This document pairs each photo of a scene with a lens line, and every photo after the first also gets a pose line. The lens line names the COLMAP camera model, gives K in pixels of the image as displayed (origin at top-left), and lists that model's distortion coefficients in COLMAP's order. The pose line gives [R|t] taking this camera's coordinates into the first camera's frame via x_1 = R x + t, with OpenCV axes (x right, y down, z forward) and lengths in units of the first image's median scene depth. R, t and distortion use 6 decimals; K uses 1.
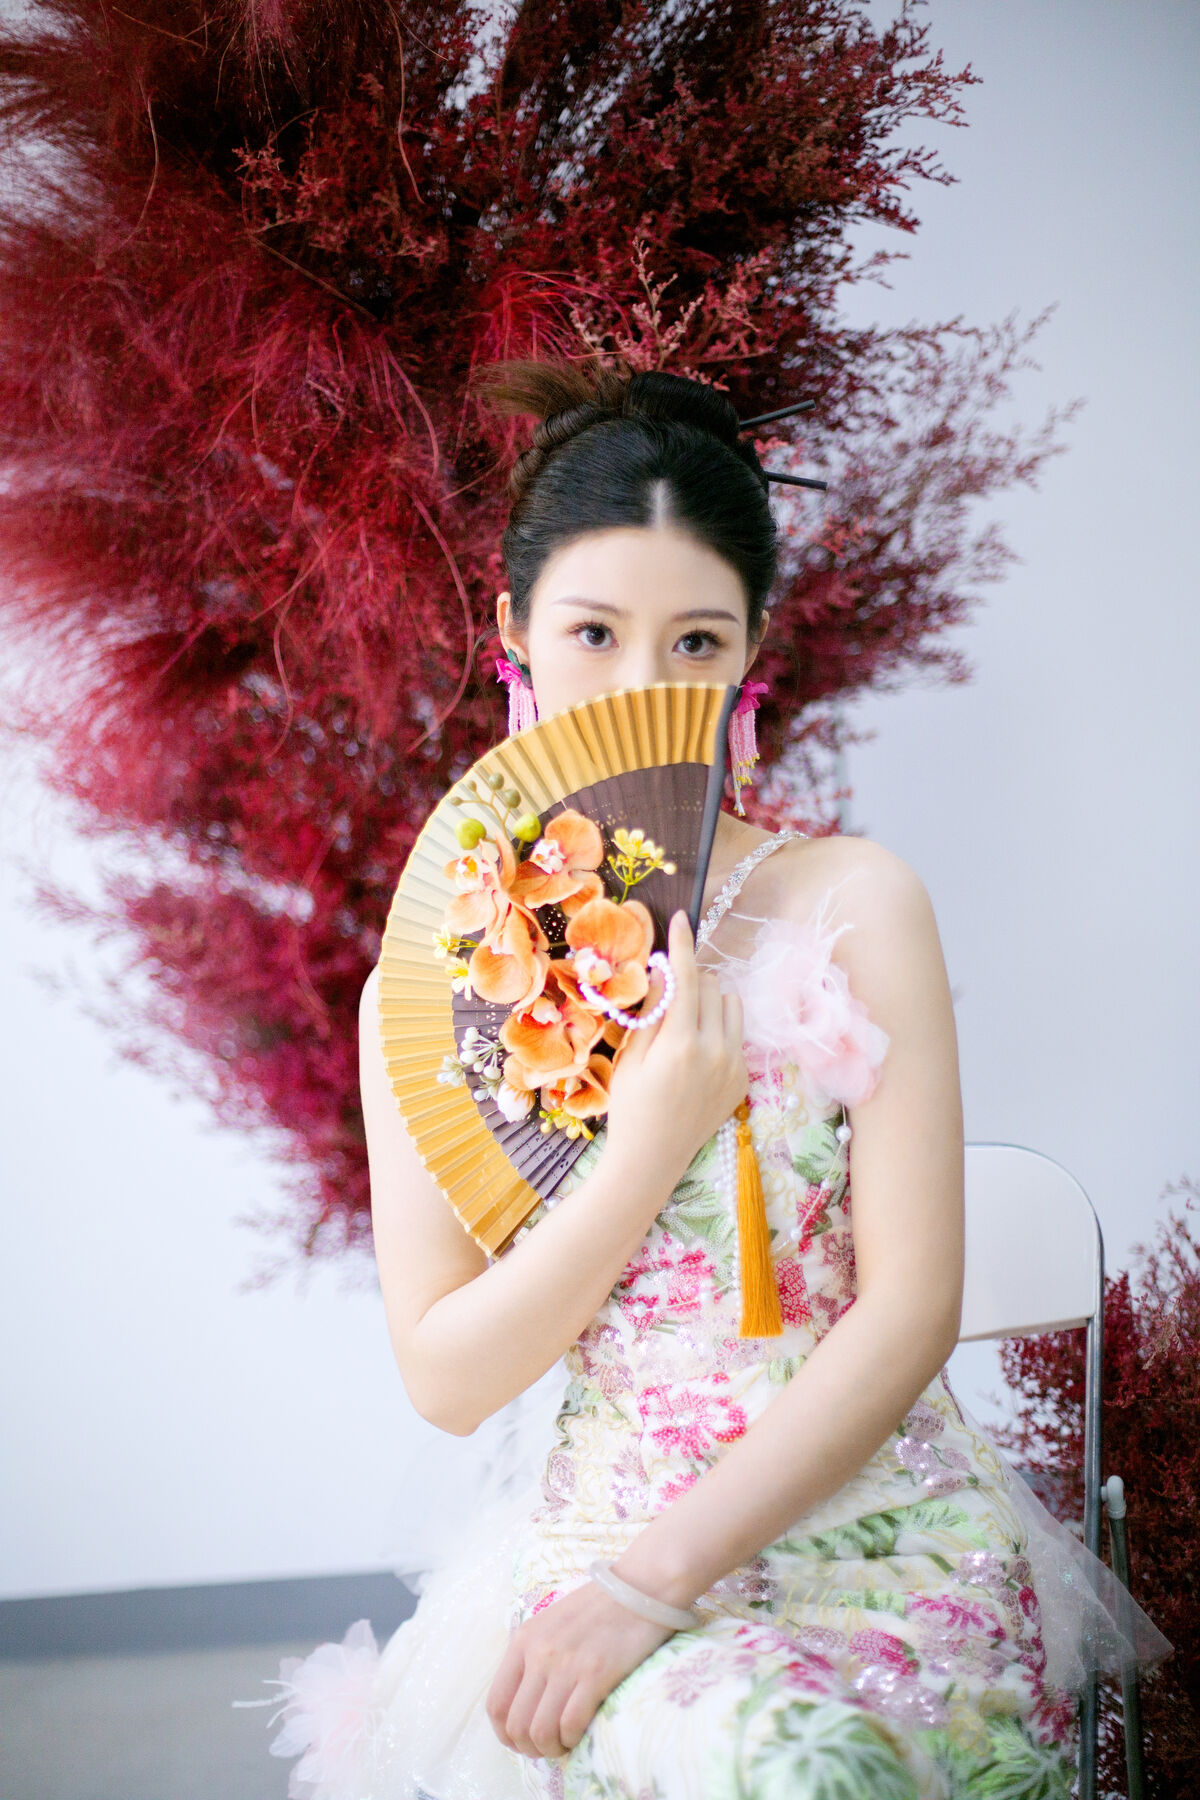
lens RADIAL K [[2613.2, 0, 603.6], [0, 2613.2, 926.2], [0, 0, 1]] dist [-0.164996, 0.126772]
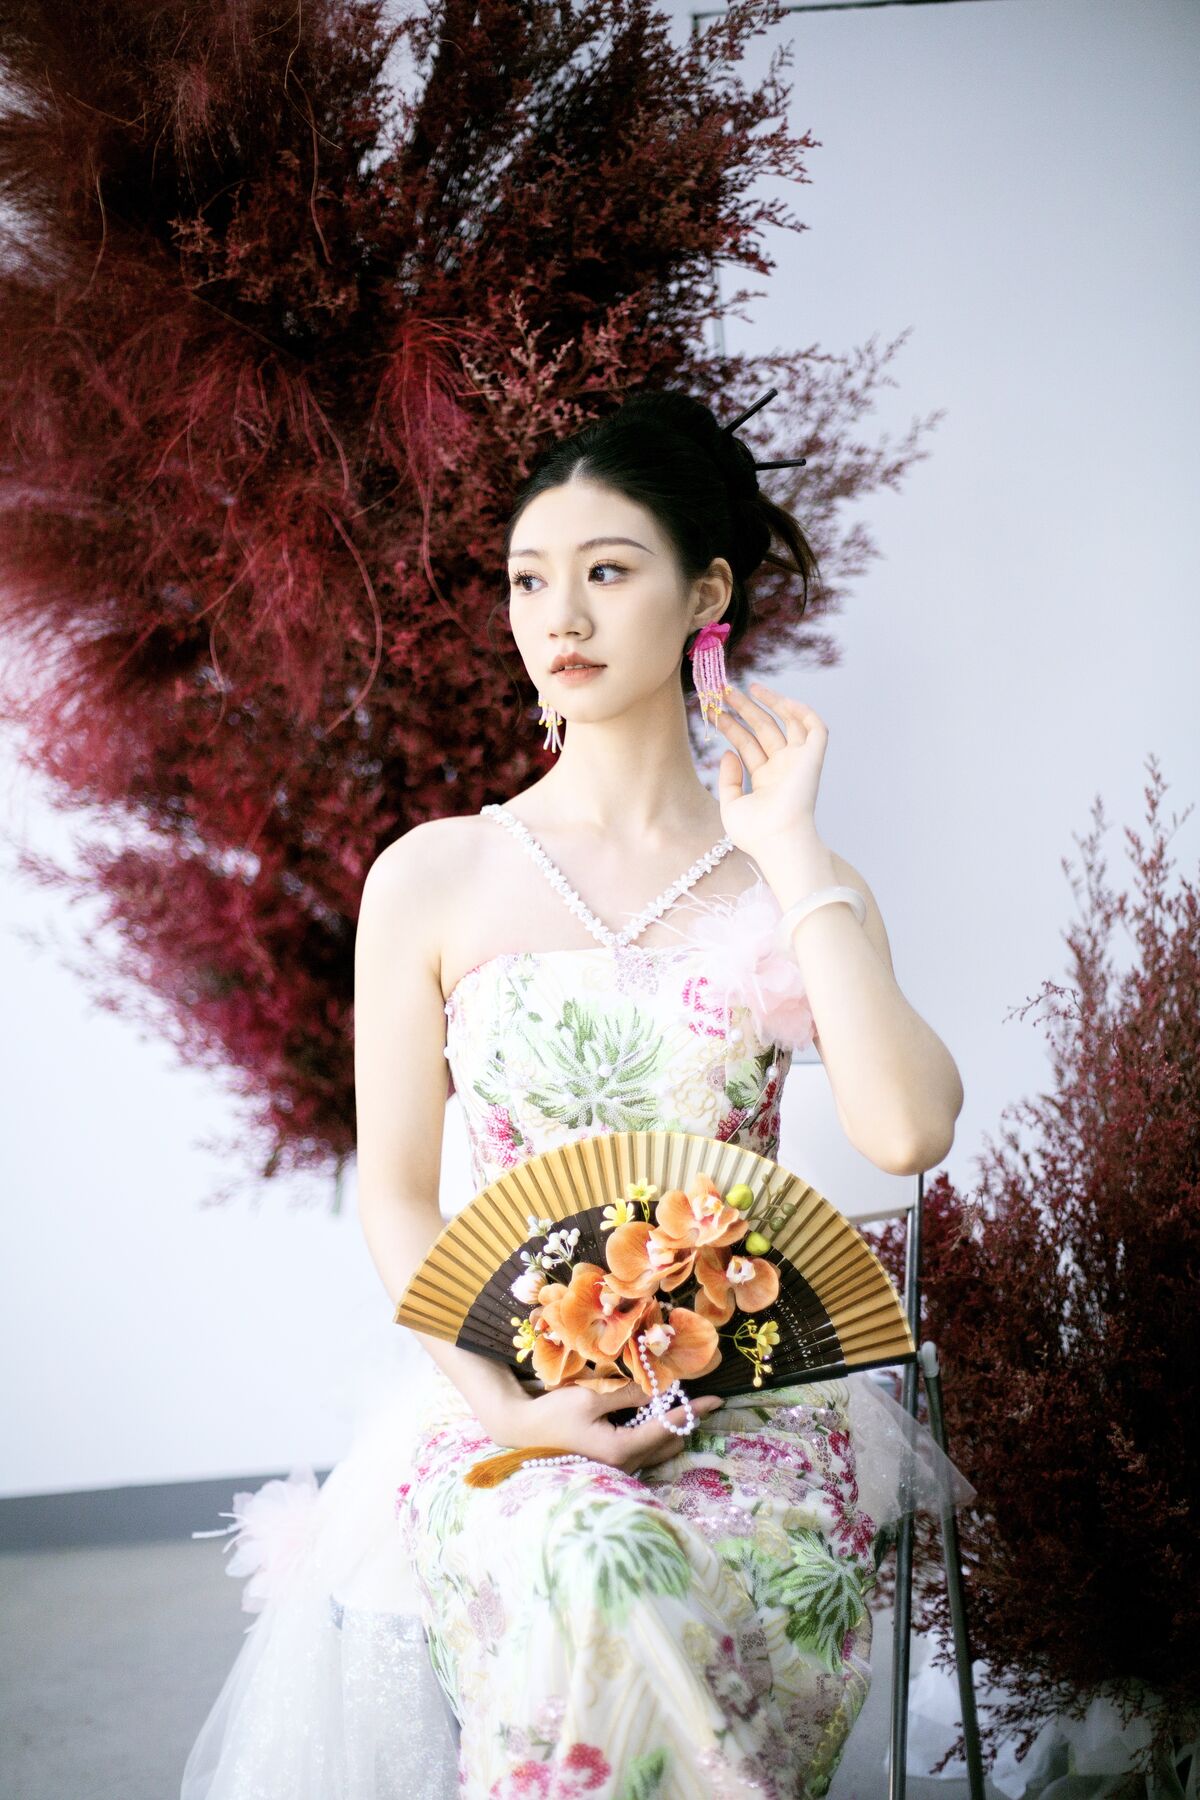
lens RADIAL K [[2574.3, 0, 594.5], [0, 2574.3, 898.9], [0, 0, 1]] dist [-0.163050, 0.160814]
pose [[0.999923, -0.010762, -0.006258, 0.047137], [0.010771, 0.999941, 0.001481, 0.006293], [0.006242, -0.001548, 0.999979, -0.135984]]
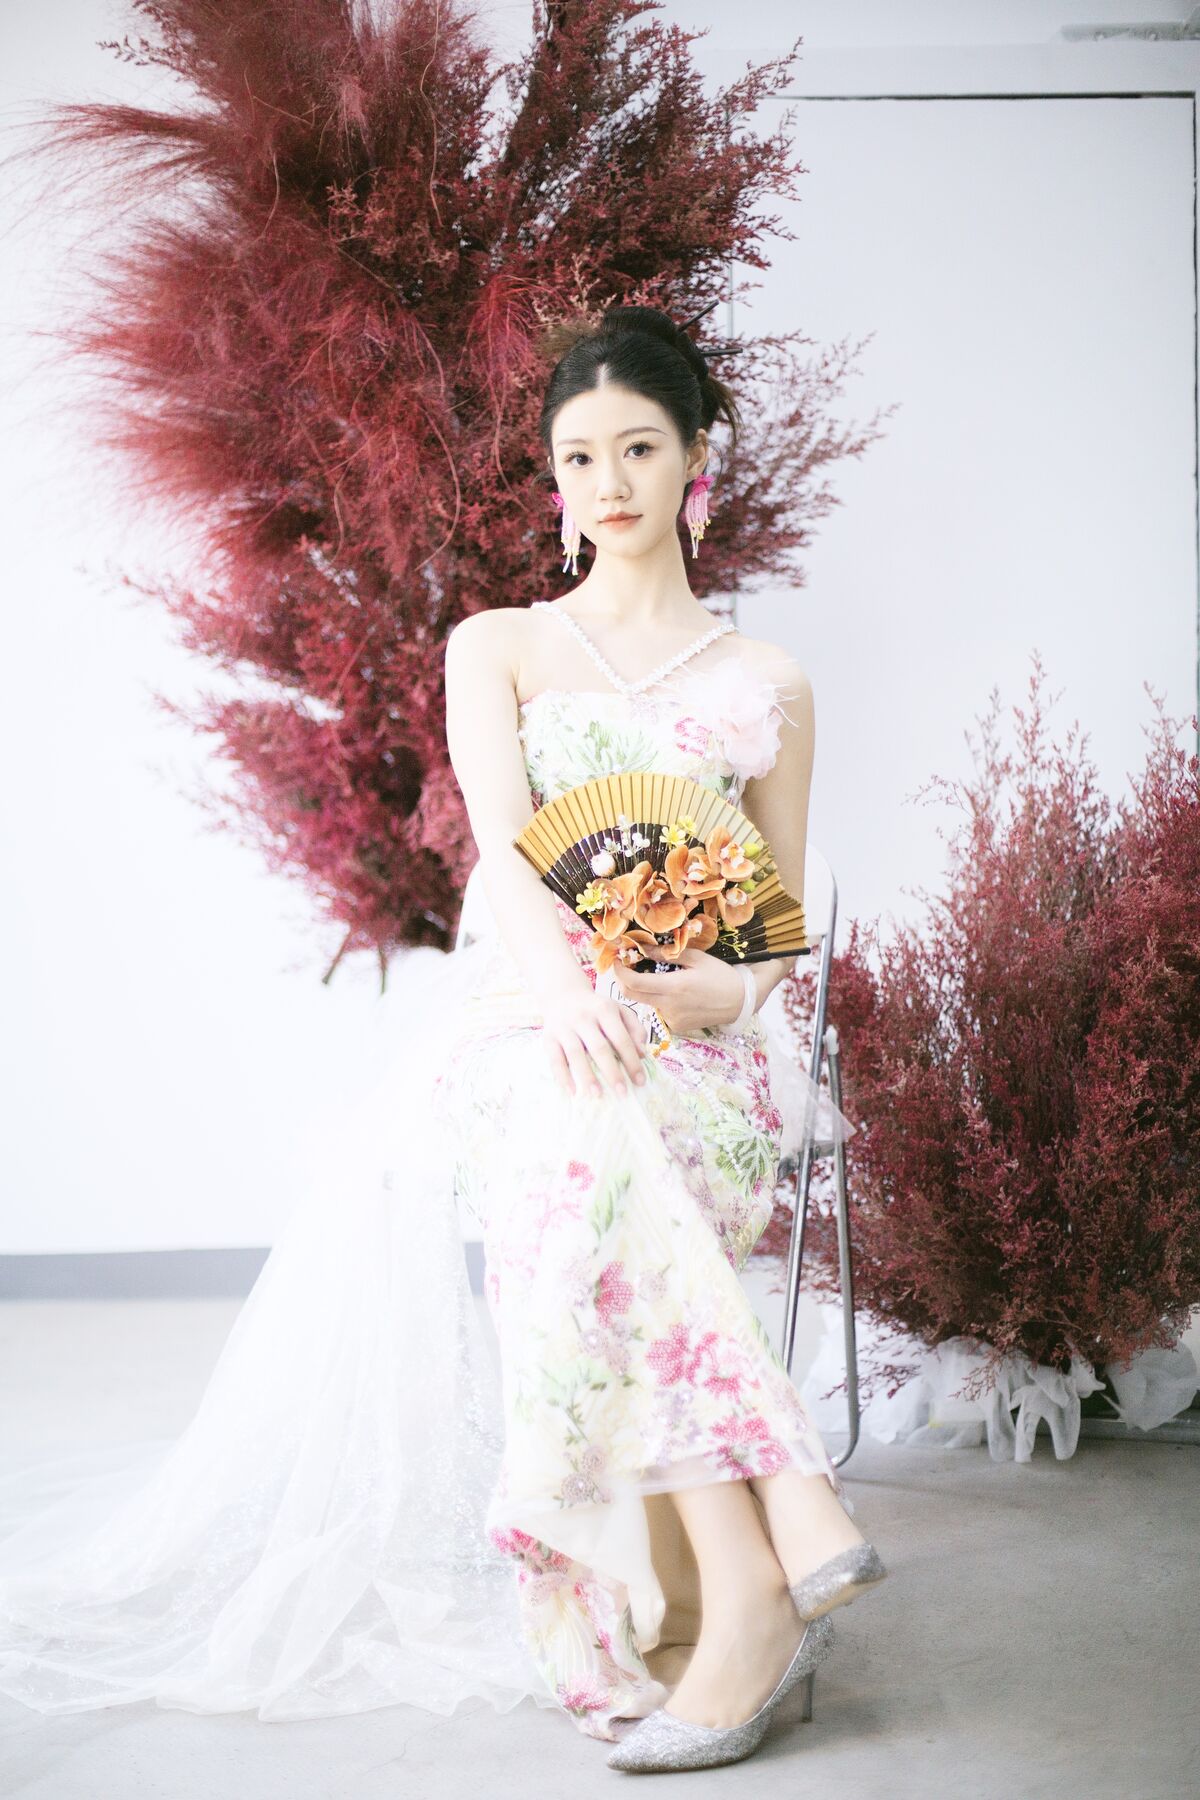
lens RADIAL K [[2521.4, 0, 601.6], [0, 2521.4, 902.7], [0, 0, 1]] dist [-0.148217, 0.030337]
pose [[0.998586, 0.052860, -0.005707, 0.051992], [-0.053076, 0.997388, -0.048998, 0.183046], [0.003102, 0.049232, 0.998783, -0.459628]]
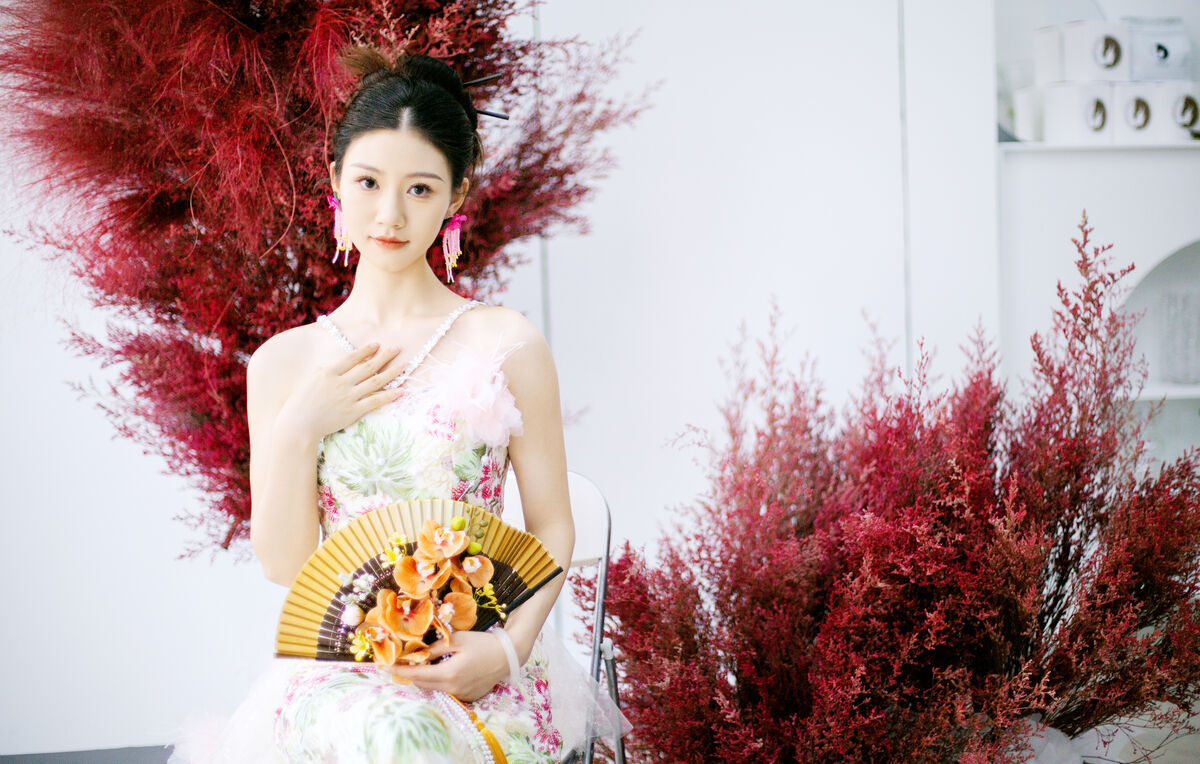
lens RADIAL K [[1792.9, 0, 604.6], [0, 1792.9, 378.9], [0, 0, 1]] dist [-0.176456, 0.351987]
pose [[0.998259, 0.024455, 0.053678, 0.099951], [-0.023376, 0.999514, -0.020643, 0.038346], [-0.054156, 0.019352, 0.998345, -0.286493]]
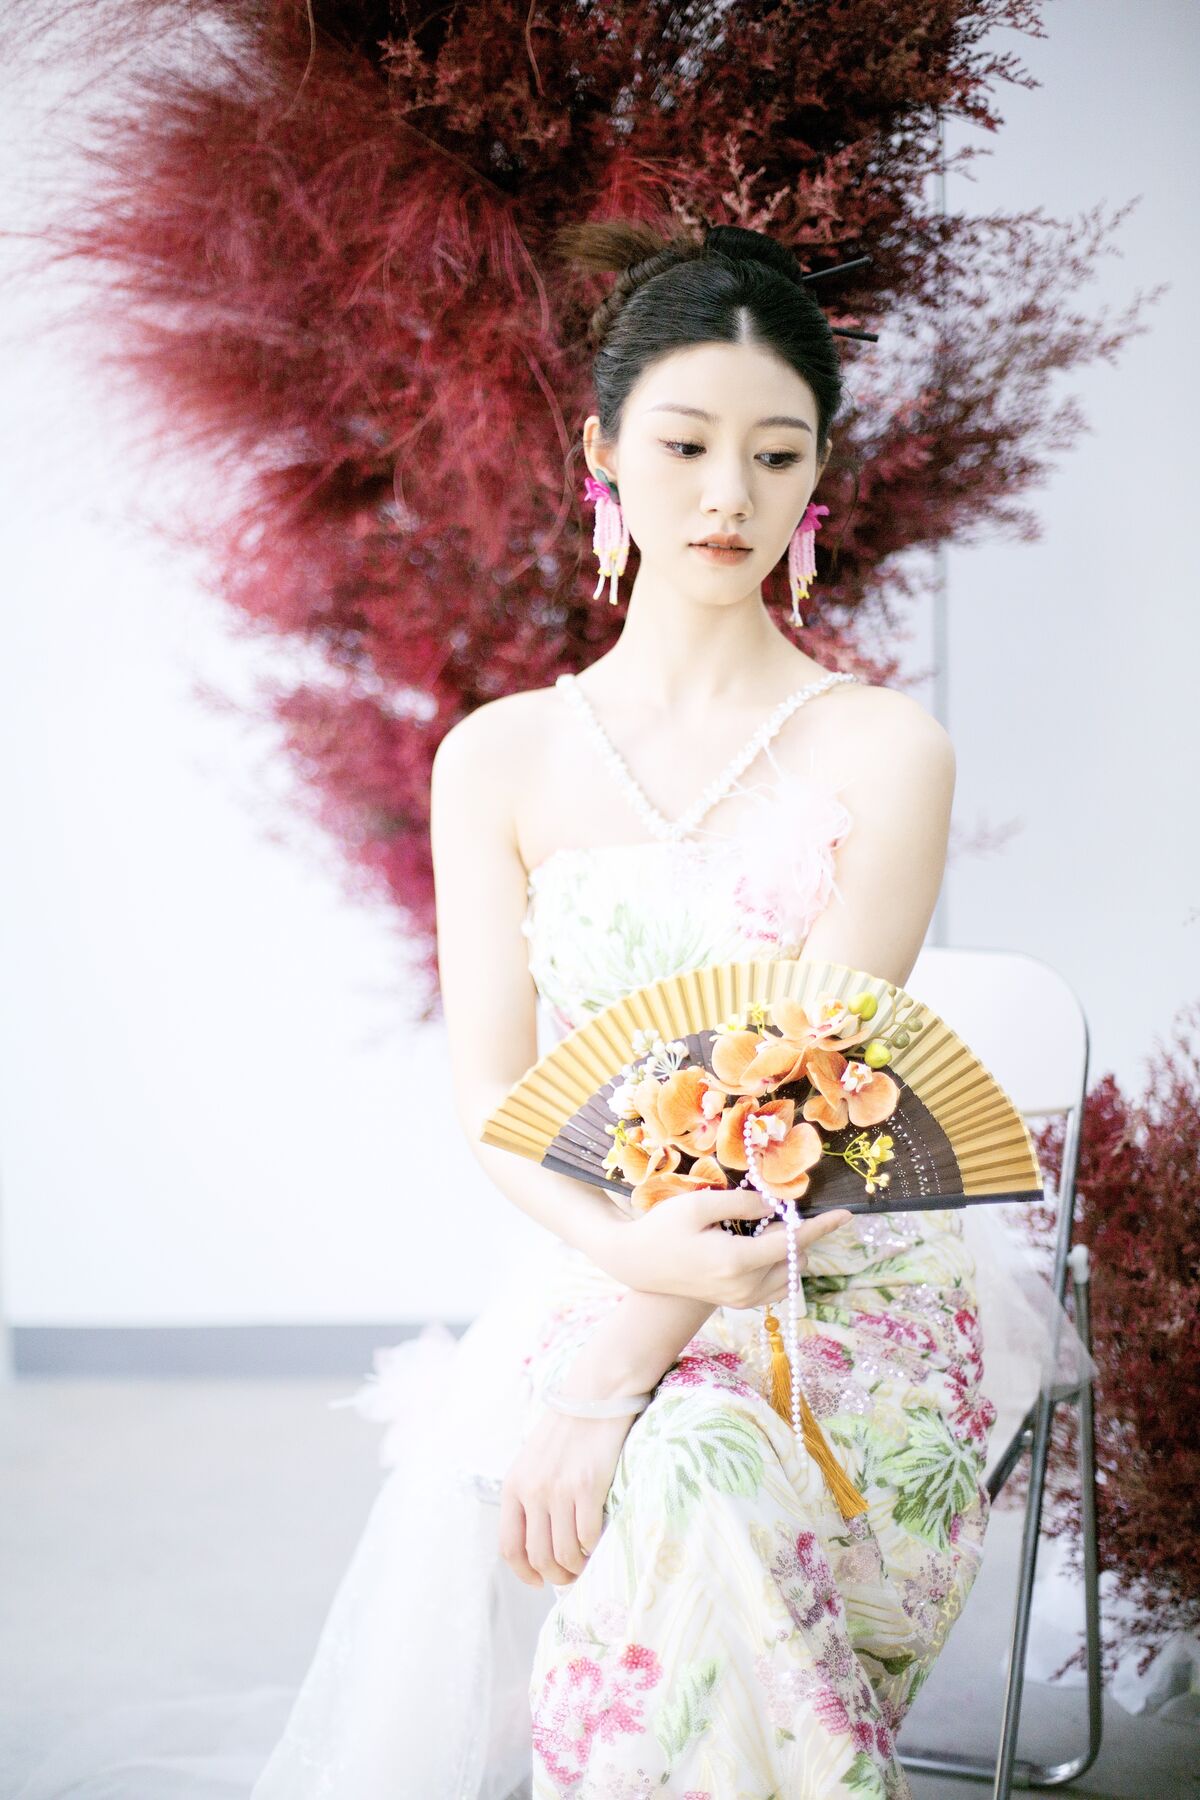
lens RADIAL K [[2574.3, 0, 594.5], [0, 2574.3, 898.9], [0, 0, 1]] dist [-0.163050, 0.160814]
pose [[0.995576, 0.059175, -0.072988, 0.047937], [-0.054792, 0.996653, 0.060663, 0.001918], [0.076334, -0.056396, 0.995486, -0.110132]]
